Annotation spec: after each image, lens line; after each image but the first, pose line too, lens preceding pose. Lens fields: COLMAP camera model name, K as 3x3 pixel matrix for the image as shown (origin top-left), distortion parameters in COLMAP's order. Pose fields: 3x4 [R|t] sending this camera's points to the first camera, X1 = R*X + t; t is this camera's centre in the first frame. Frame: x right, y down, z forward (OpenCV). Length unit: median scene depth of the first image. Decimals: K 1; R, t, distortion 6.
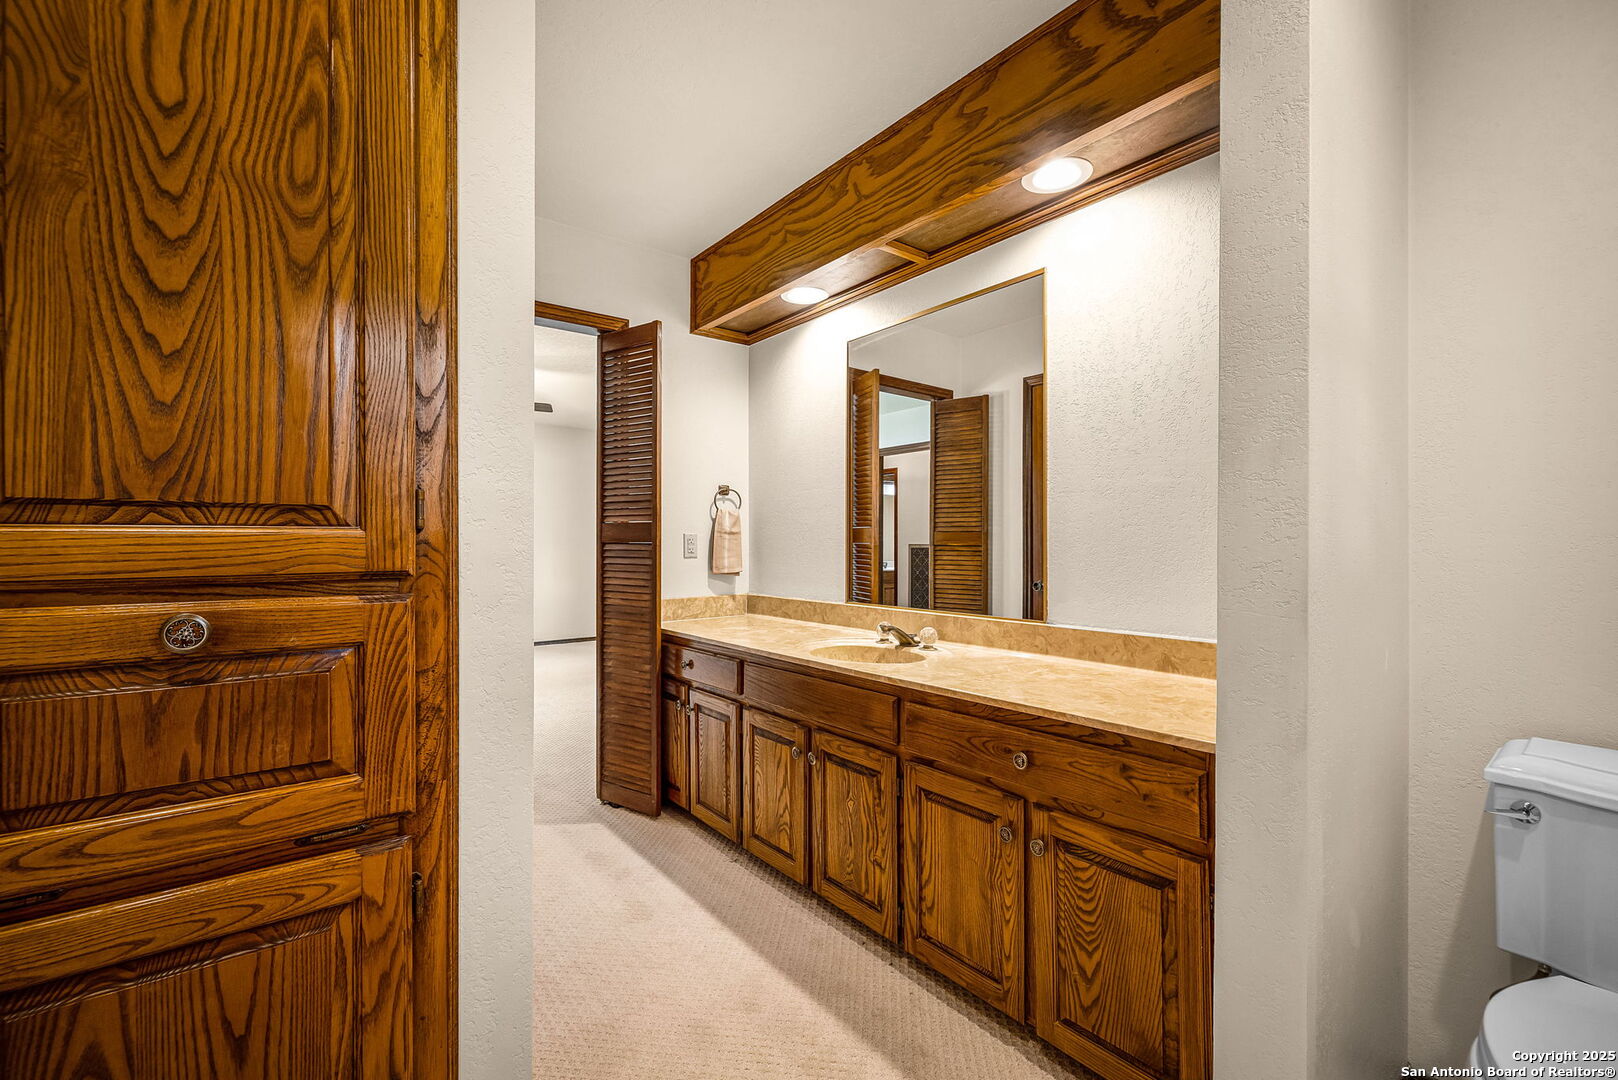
lens RADIAL K [[683.8, 0, 815.3], [0, 683.8, 542.1], [0, 0, 1]] dist [0.001513, -0.000453]
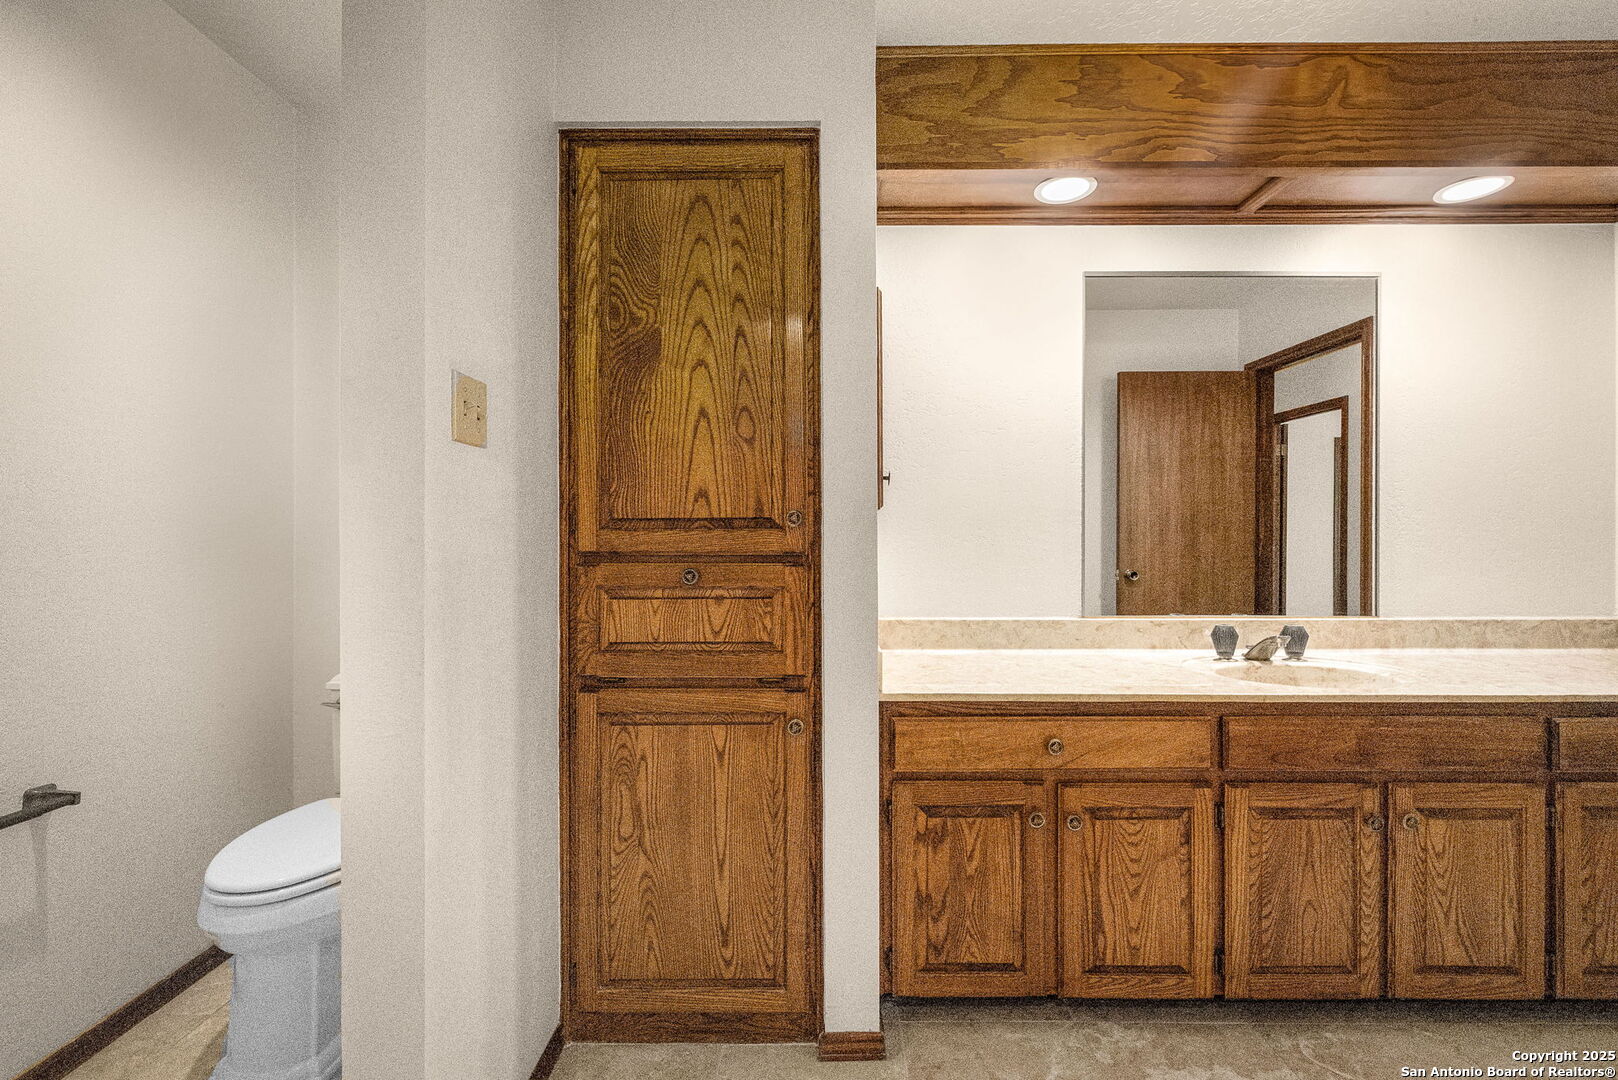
lens RADIAL K [[571.9, 0, 810.6], [0, 571.9, 520.9], [0, 0, 1]] dist [-0.000752, -0.000114]
pose [[0.634938, 0.004301, 0.772551, -0.781445], [-0.001861, 0.999990, -0.004038, -0.003972], [-0.772561, 0.001127, 0.634940, 0.969475]]
